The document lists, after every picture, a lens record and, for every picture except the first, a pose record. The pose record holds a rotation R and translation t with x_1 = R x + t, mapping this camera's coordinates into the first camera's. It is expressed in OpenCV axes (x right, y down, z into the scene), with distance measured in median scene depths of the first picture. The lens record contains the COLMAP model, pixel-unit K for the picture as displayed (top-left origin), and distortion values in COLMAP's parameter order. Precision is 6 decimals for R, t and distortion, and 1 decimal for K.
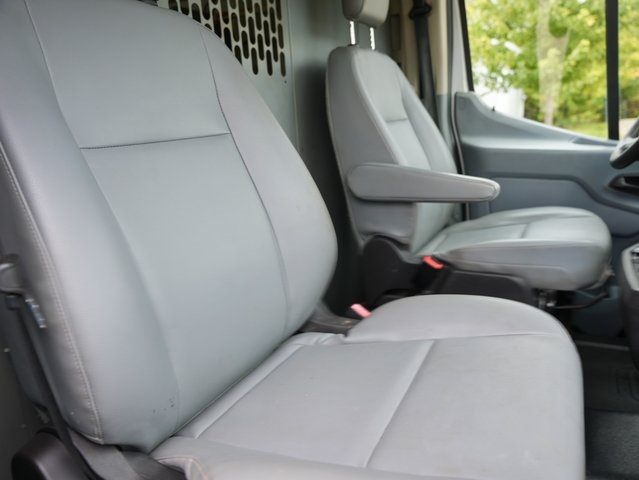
lens RADIAL K [[478.2, 0, 319.5], [0, 478.2, 240.0], [0, 0, 1]] dist [0.004755, 0.005277]
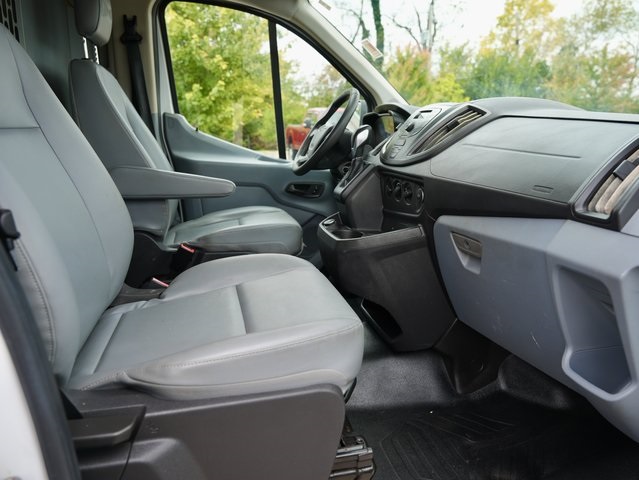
lens RADIAL K [[478.2, 0, 319.5], [0, 478.2, 240.0], [0, 0, 1]] dist [0.004755, 0.005277]
pose [[0.762417, -0.067776, 0.643527, -0.195002], [0.099488, 0.994953, -0.013079, 0.050166], [-0.639392, 0.073994, 0.765312, -0.103065]]
